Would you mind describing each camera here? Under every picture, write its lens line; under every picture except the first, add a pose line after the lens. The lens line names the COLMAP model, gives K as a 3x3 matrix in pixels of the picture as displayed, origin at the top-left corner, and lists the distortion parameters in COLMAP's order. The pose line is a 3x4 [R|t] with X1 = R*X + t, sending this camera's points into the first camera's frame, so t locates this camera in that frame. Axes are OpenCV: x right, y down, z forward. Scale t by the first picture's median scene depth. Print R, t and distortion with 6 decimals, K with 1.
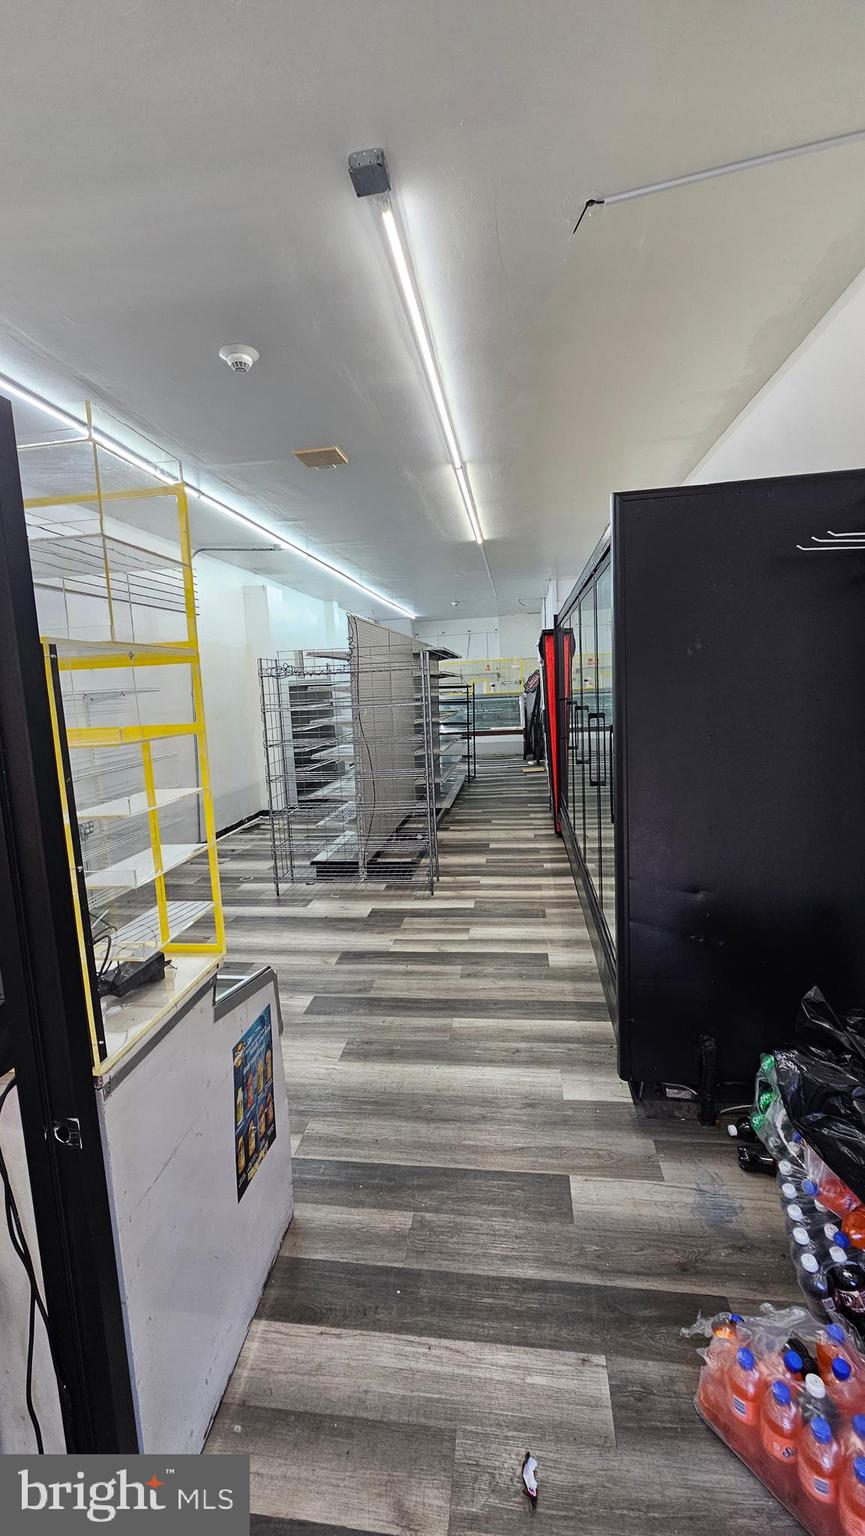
lens RADIAL K [[621.1, 0, 420.3], [0, 621.1, 762.5], [0, 0, 1]] dist [-0.003144, 0.001017]
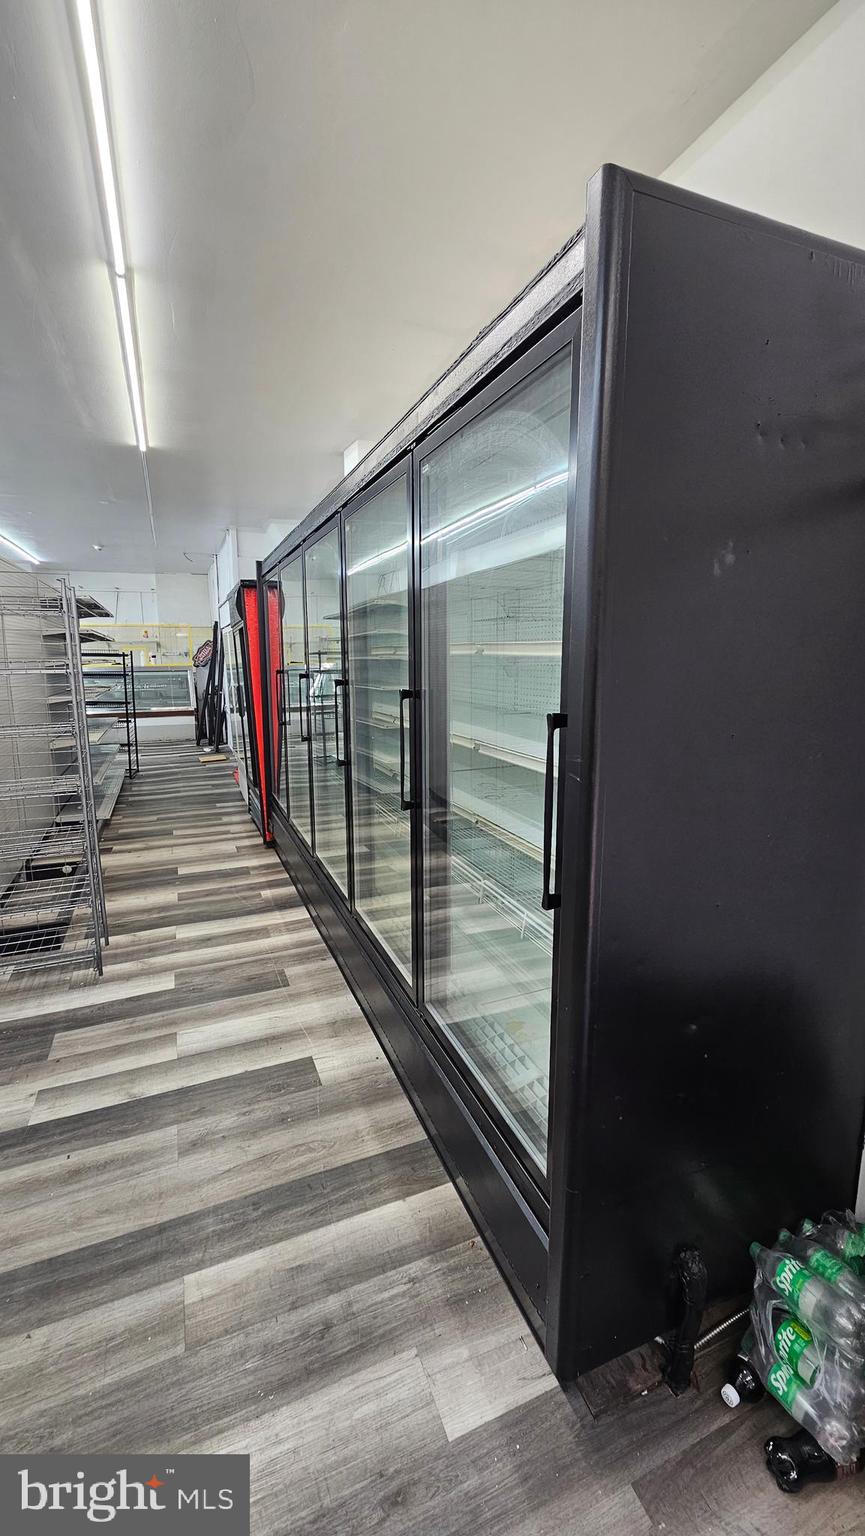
lens RADIAL K [[621.1, 0, 418.3], [0, 621.1, 766.8], [0, 0, 1]] dist [-0.003144, 0.001017]
pose [[0.860919, -0.044869, 0.506759, -0.012333], [0.024520, 0.998605, 0.046762, -0.019476], [-0.508151, -0.027833, 0.860818, 0.274982]]
